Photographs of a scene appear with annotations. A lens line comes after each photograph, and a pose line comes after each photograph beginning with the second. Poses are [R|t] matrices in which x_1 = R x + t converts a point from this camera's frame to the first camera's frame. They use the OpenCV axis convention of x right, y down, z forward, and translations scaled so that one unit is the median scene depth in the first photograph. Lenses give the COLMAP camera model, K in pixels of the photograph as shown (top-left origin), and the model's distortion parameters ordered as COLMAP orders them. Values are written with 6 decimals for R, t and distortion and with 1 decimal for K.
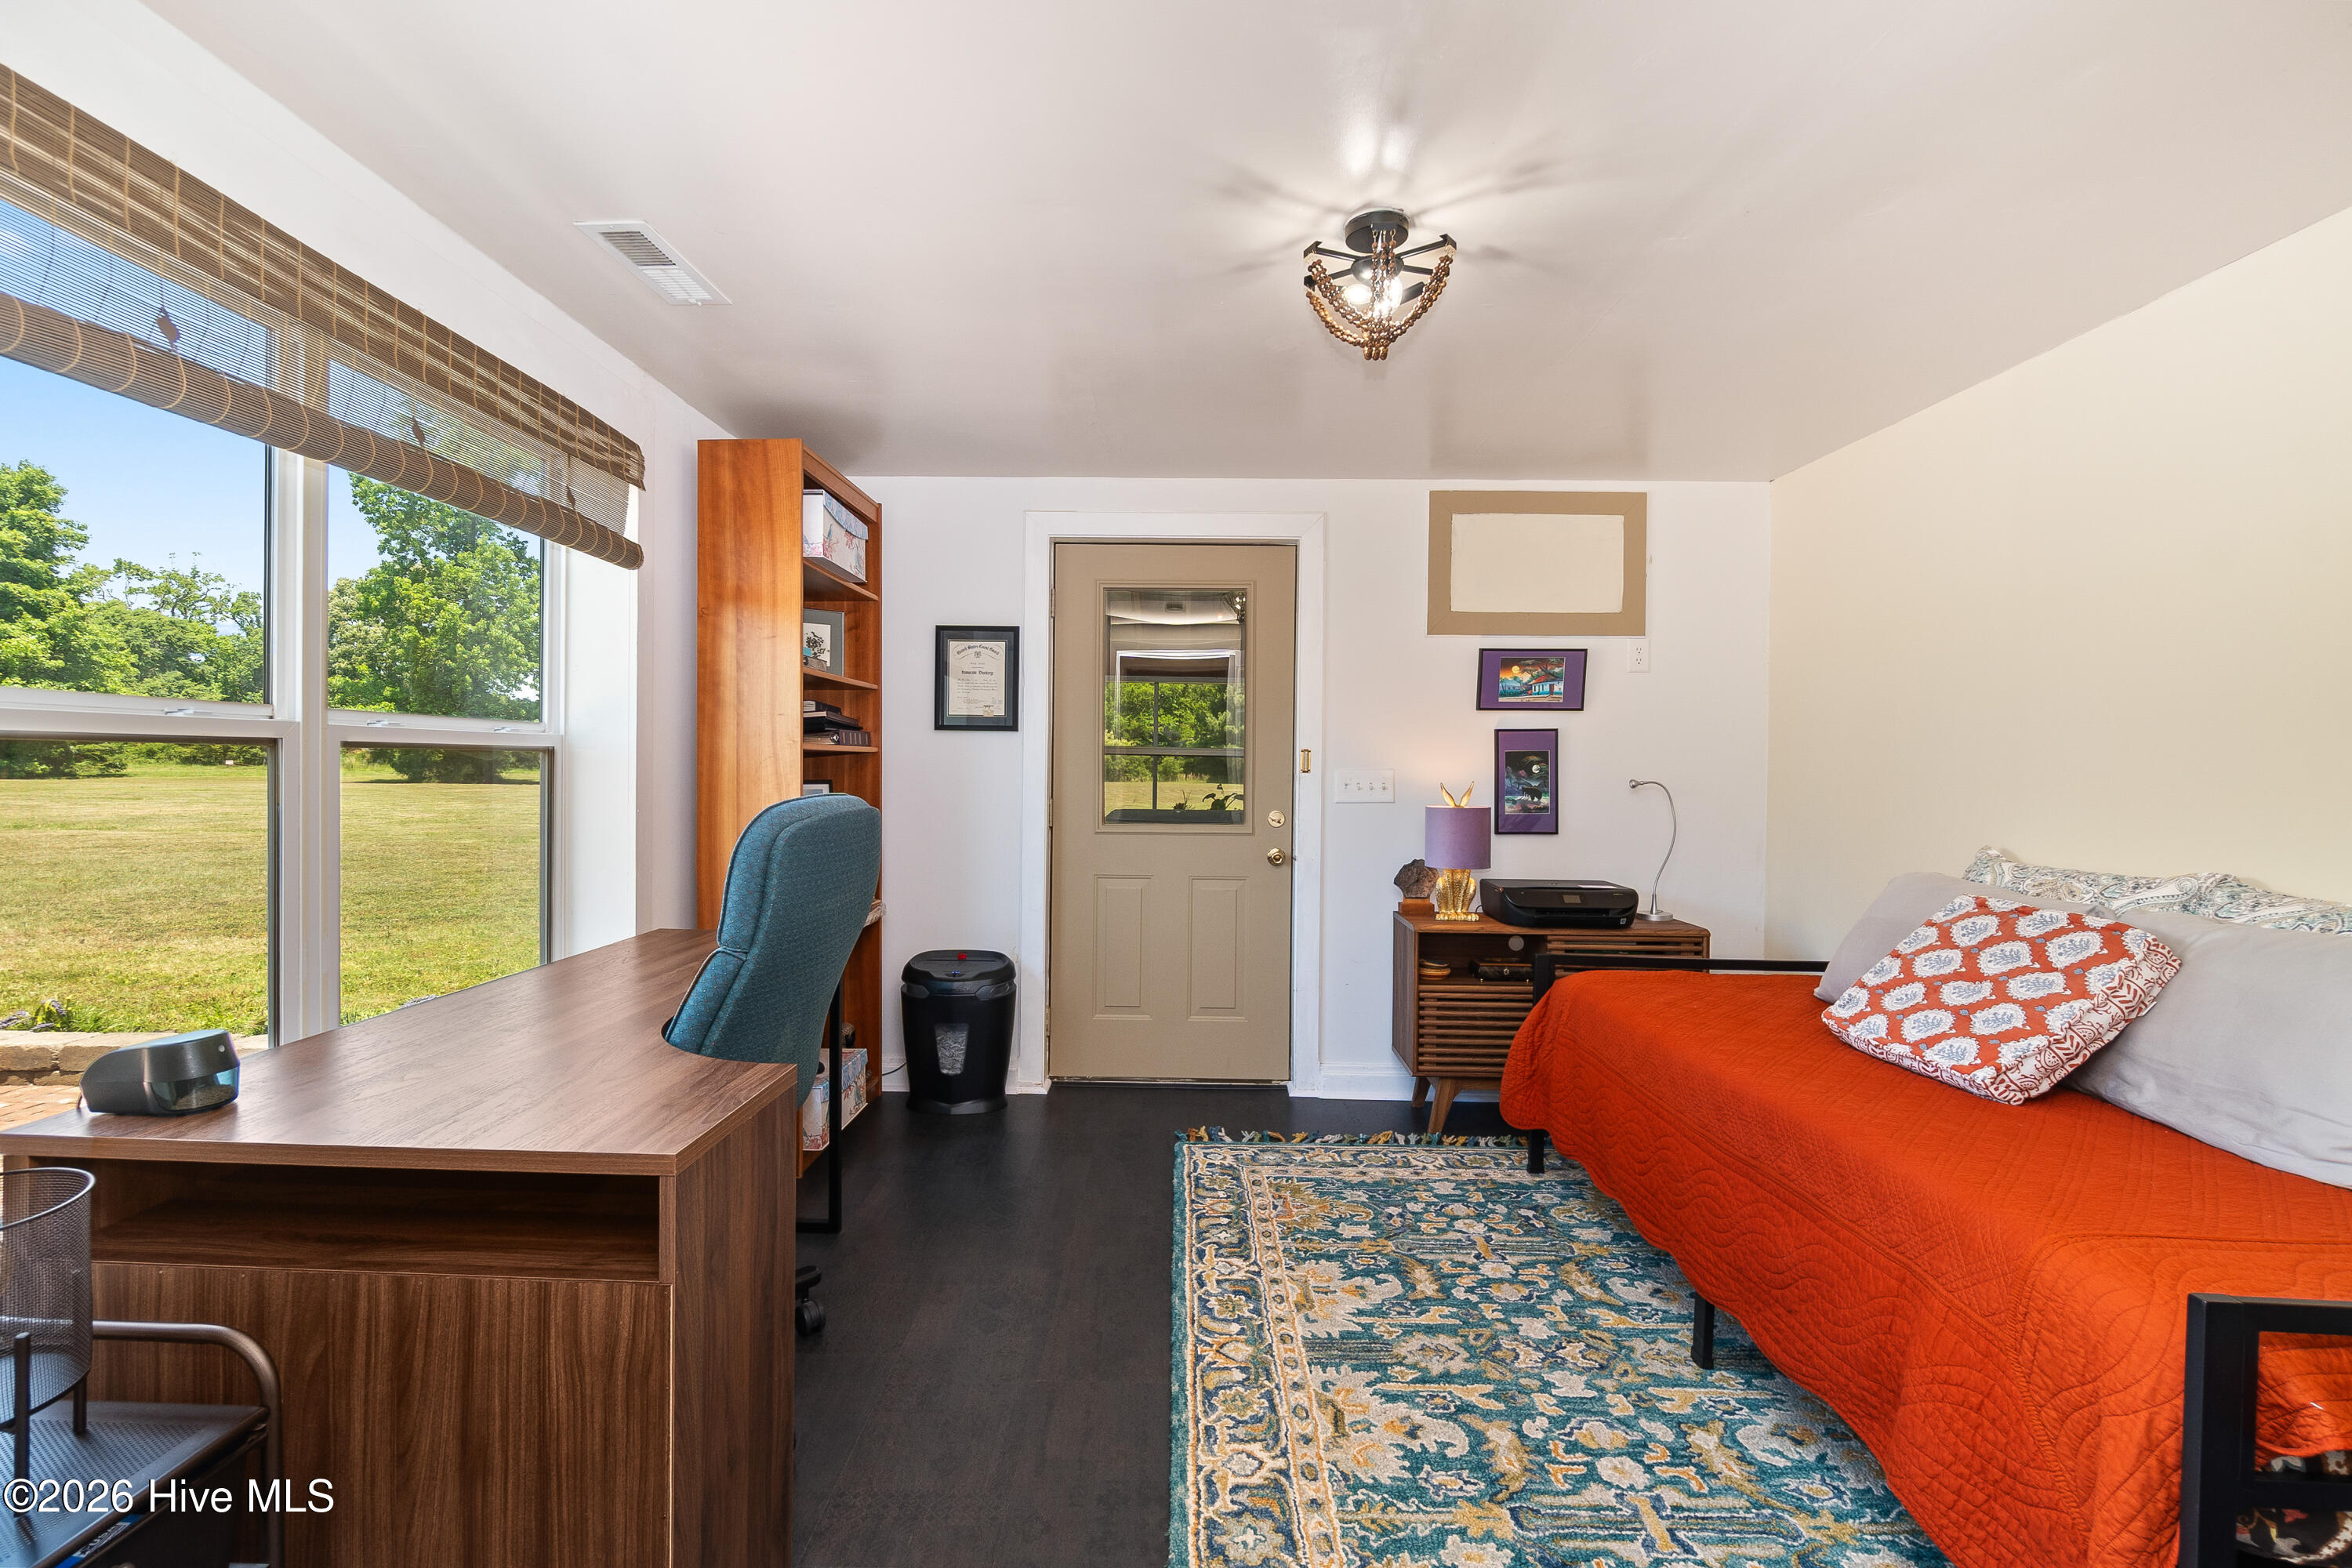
lens RADIAL K [[1006.2, 0, 1167.0], [0, 1006.2, 778.8], [0, 0, 1]] dist [-0.003908, 0.000389]
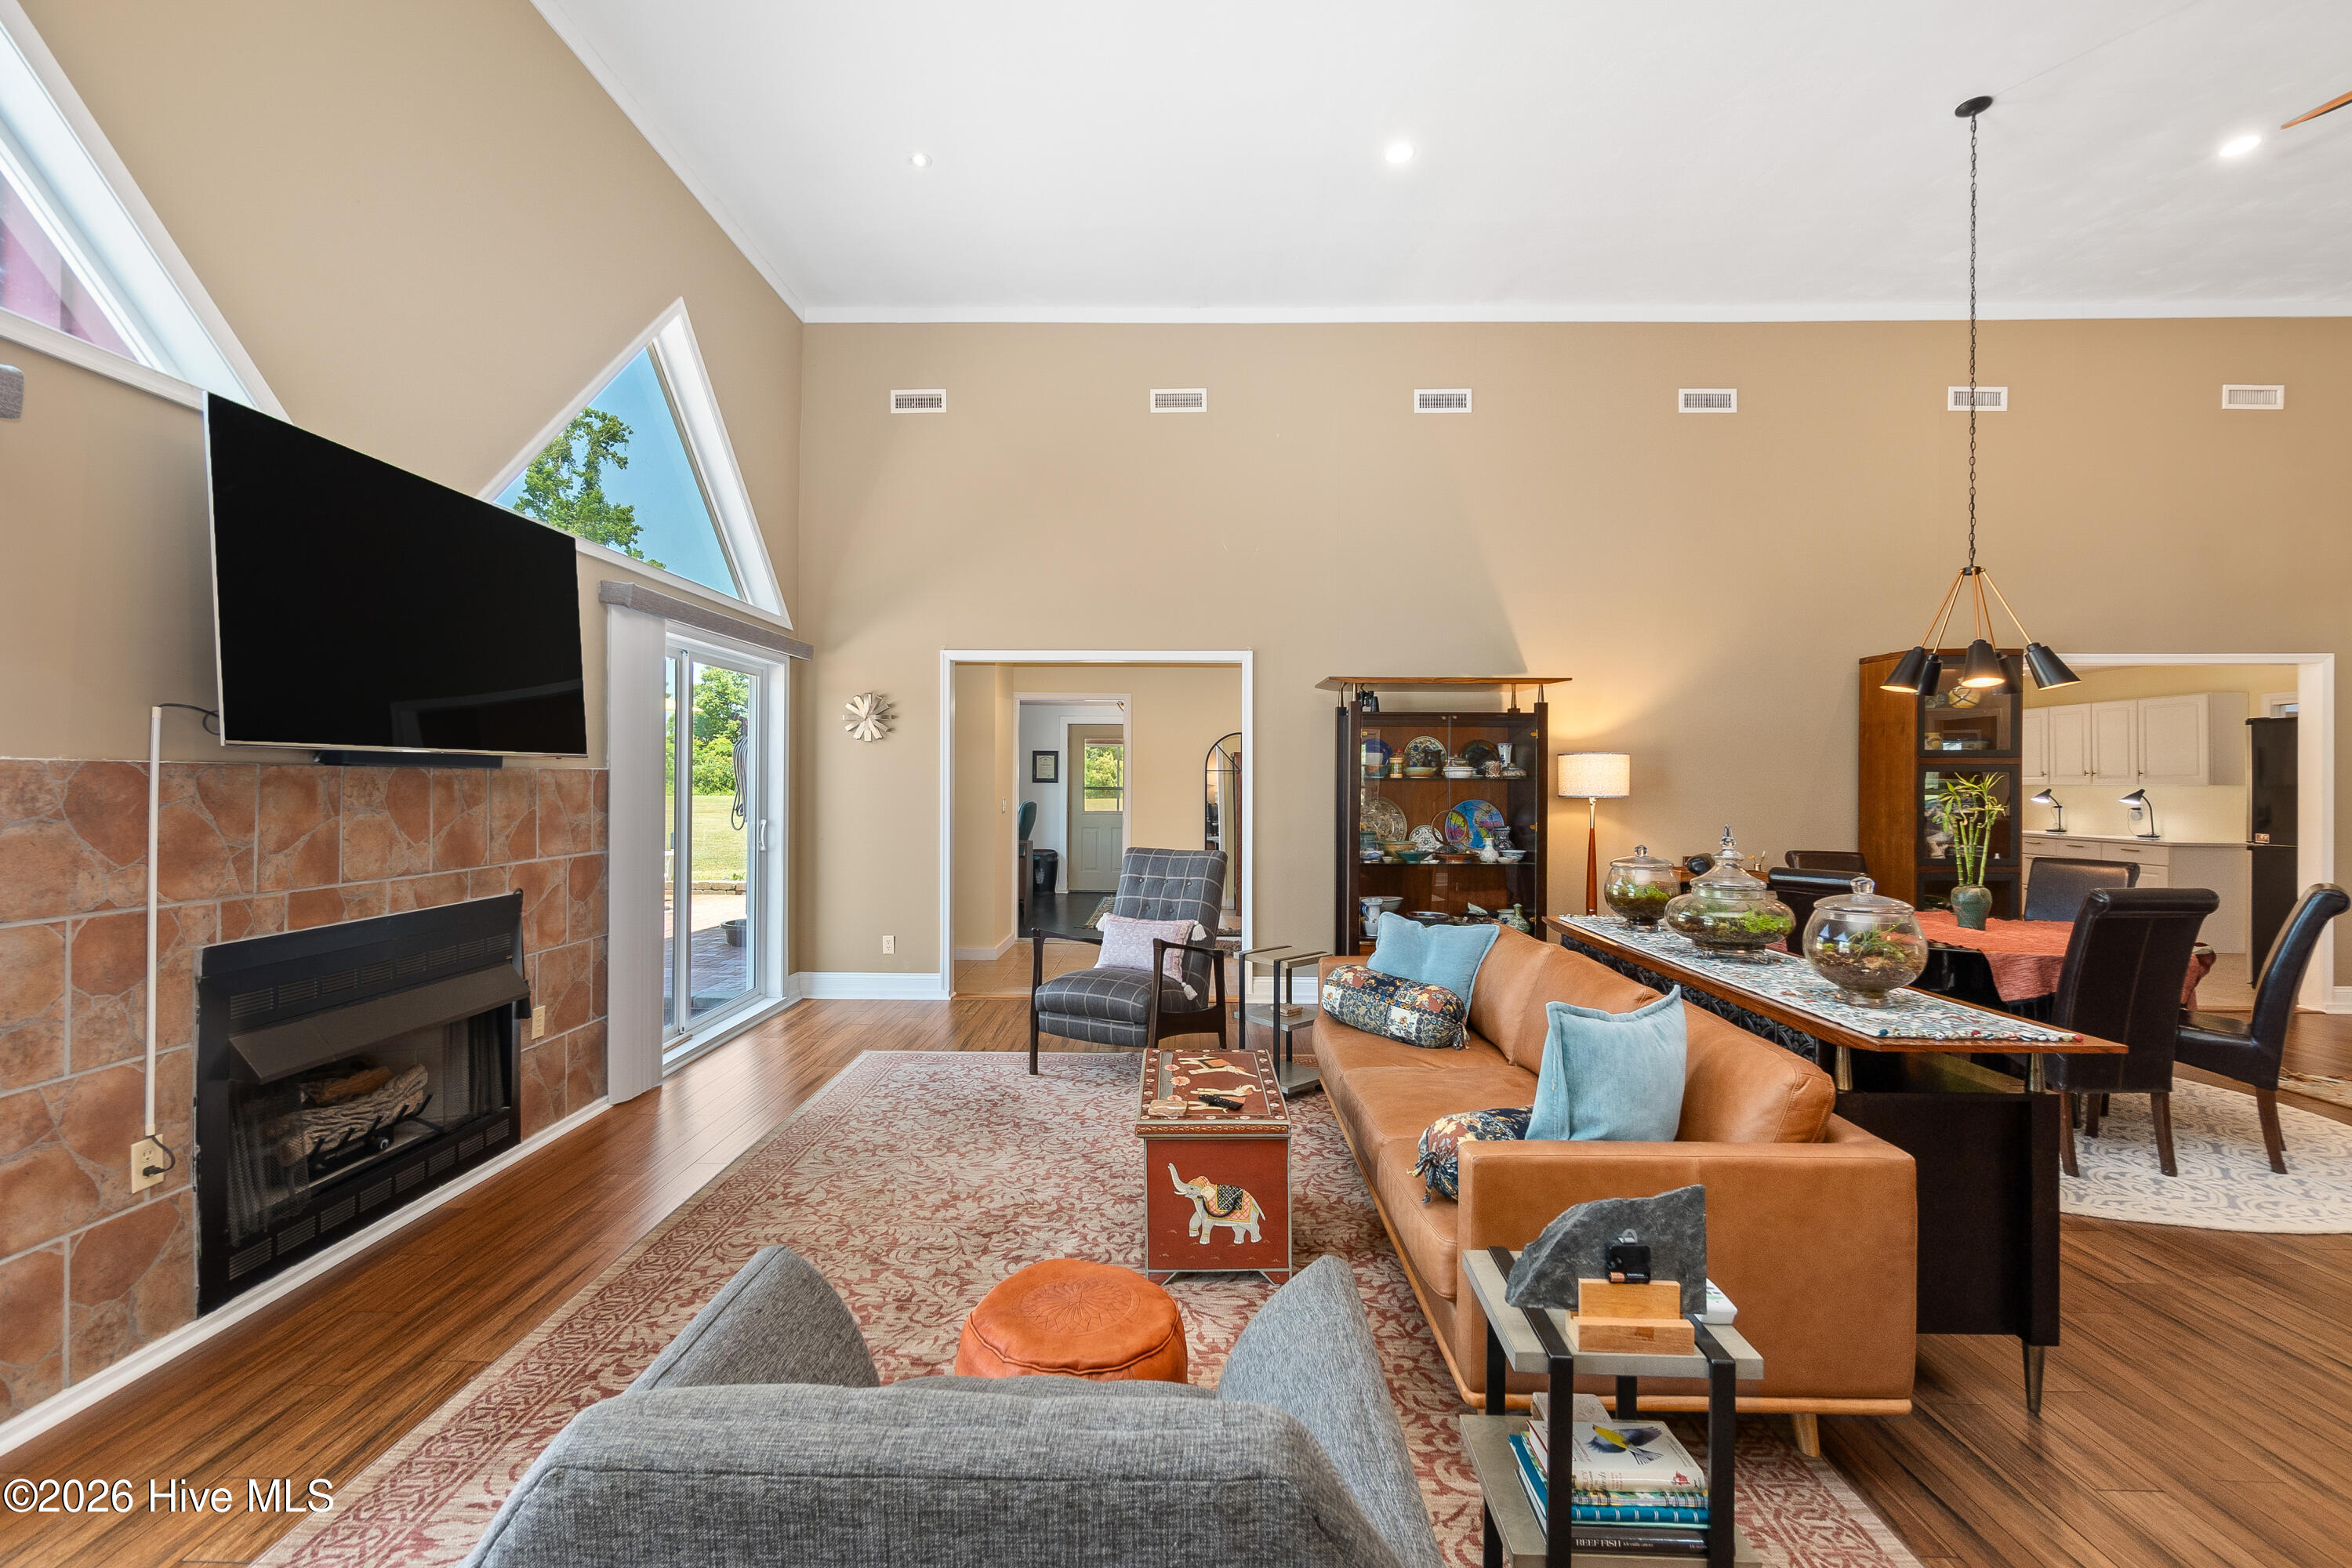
lens RADIAL K [[1006.2, 0, 1167.0], [0, 1006.2, 778.8], [0, 0, 1]] dist [-0.003908, 0.000389]
pose [[0.999969, -0.007531, 0.002175, 0.207562], [0.007553, 0.999917, -0.010423, -0.022422], [-0.002096, 0.010440, 0.999943, -2.357697]]
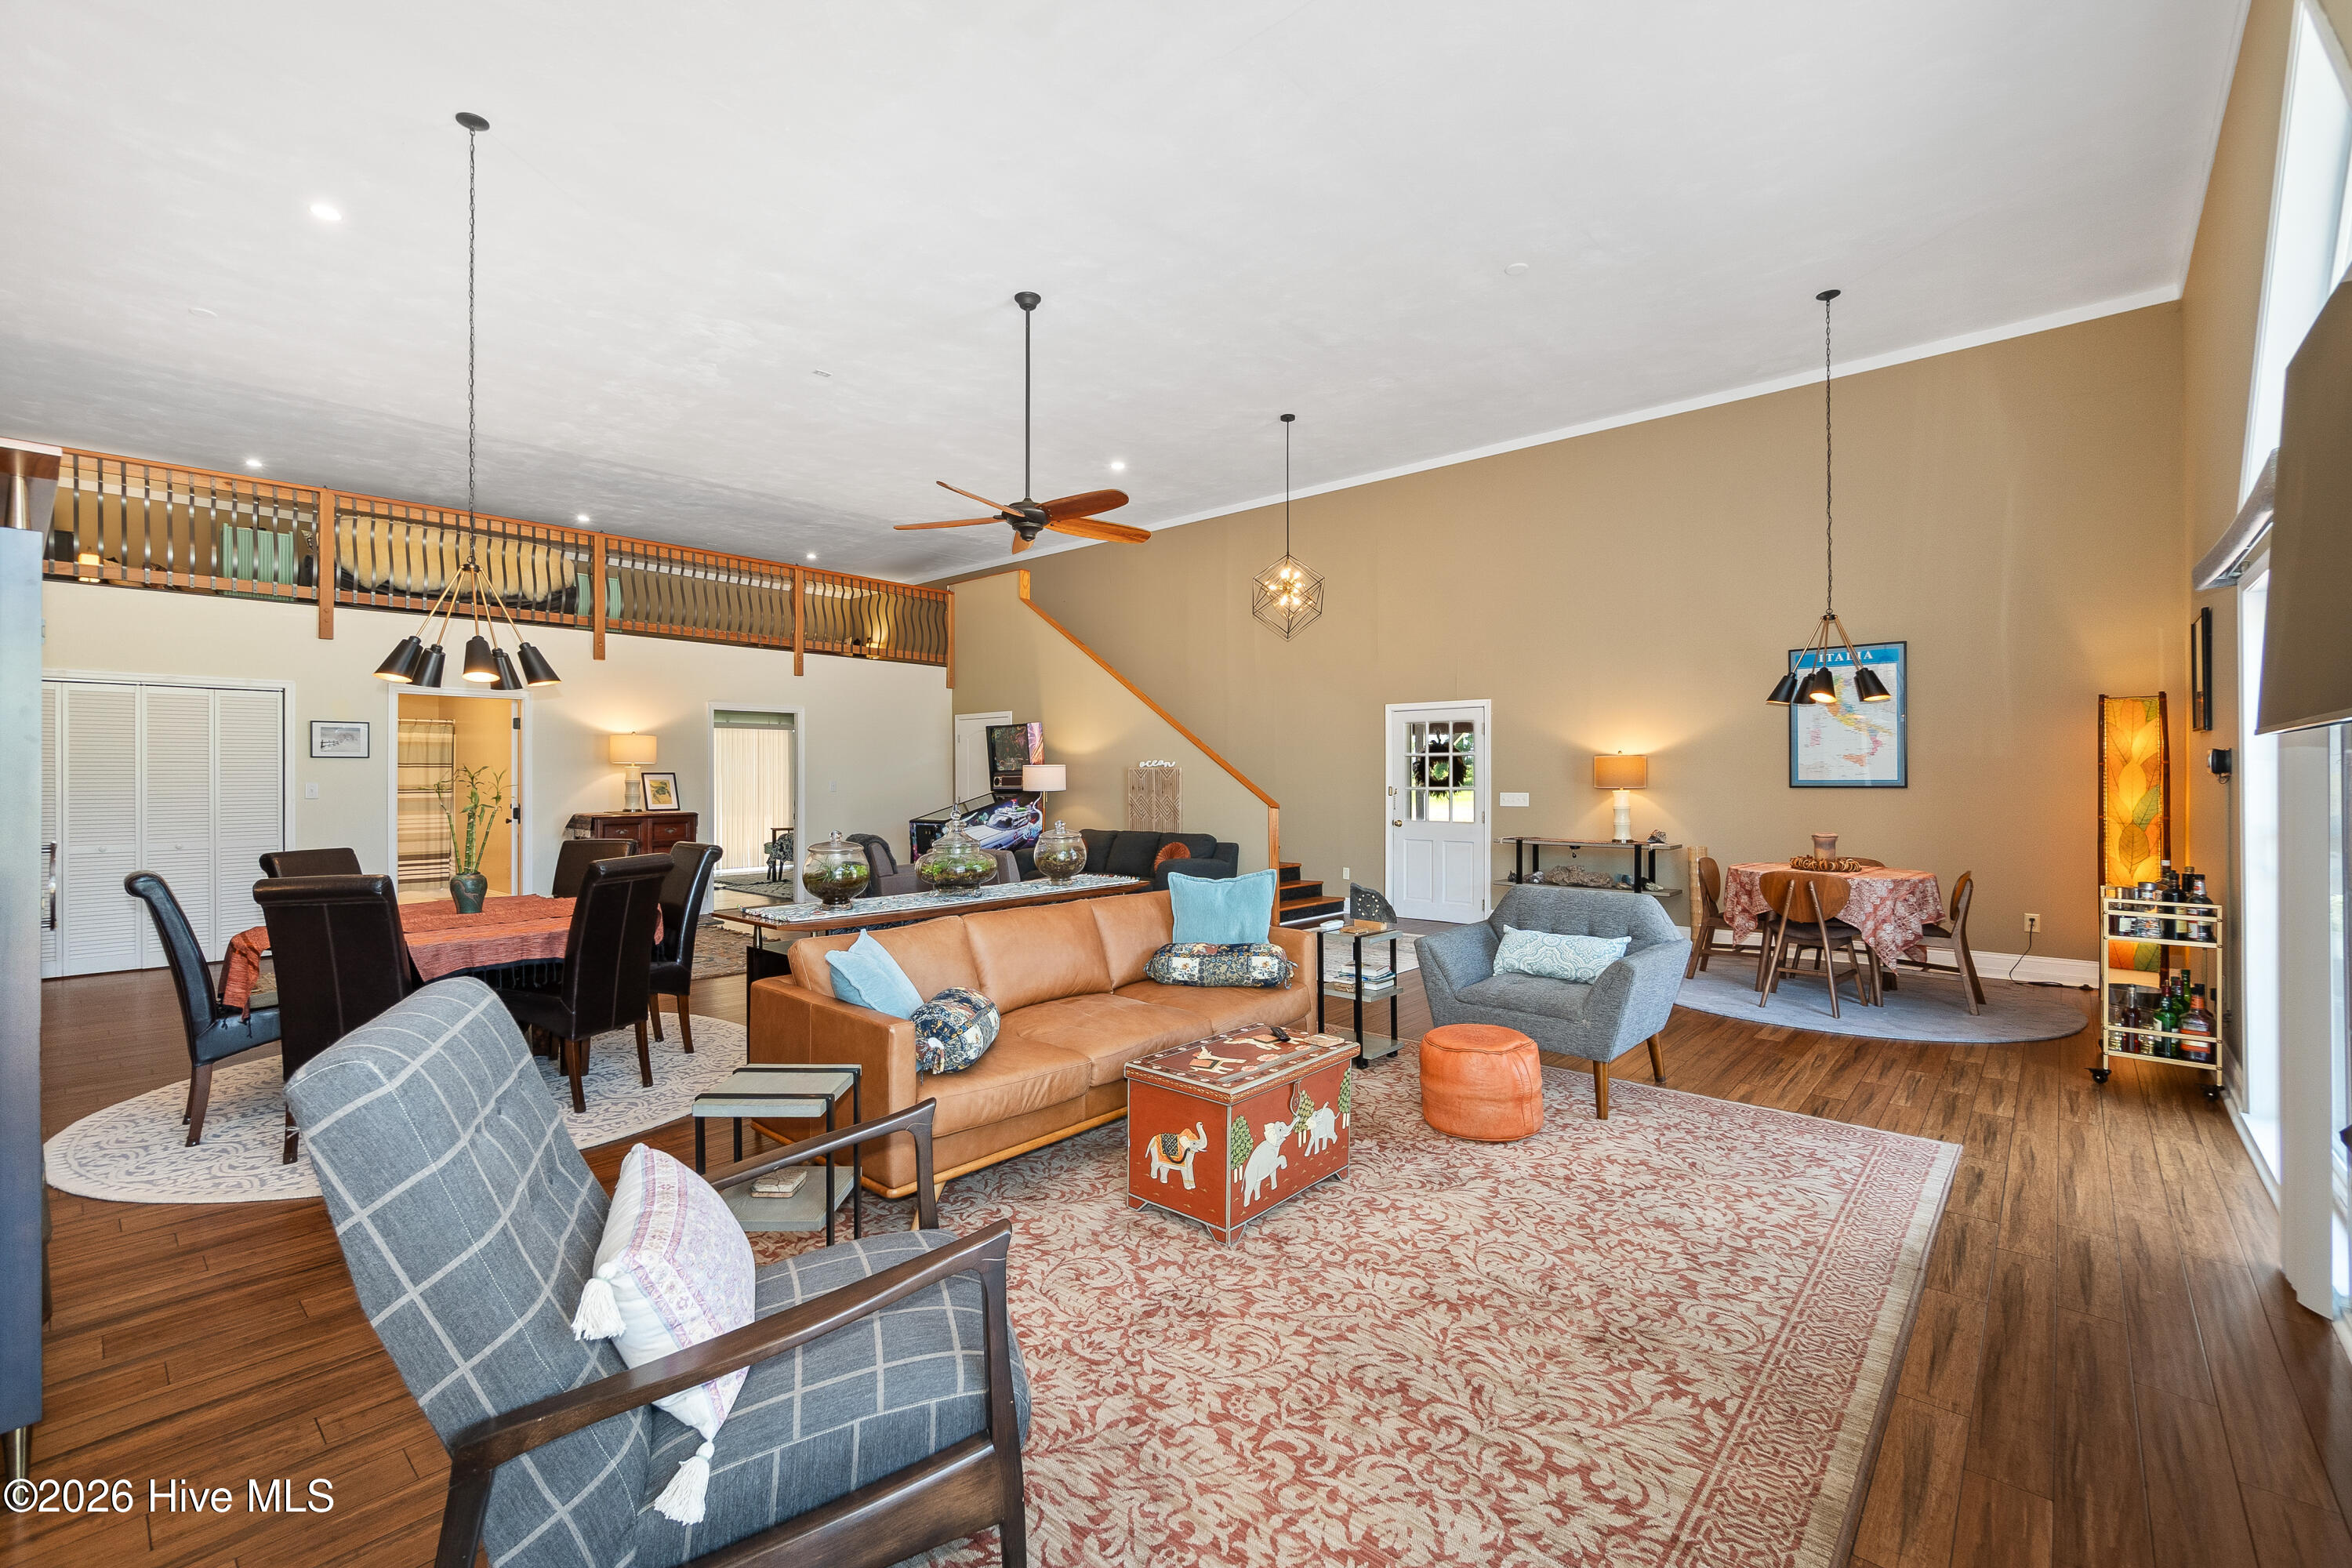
lens RADIAL K [[1001.4, 0, 1164.2], [0, 1001.4, 775.1], [0, 0, 1]] dist [-0.004718, 0.000512]
pose [[-0.760863, -0.008786, 0.648853, -0.277464], [-0.000760, 0.999920, 0.012649, -0.035391], [-0.648912, 0.009131, -0.760808, -0.787291]]
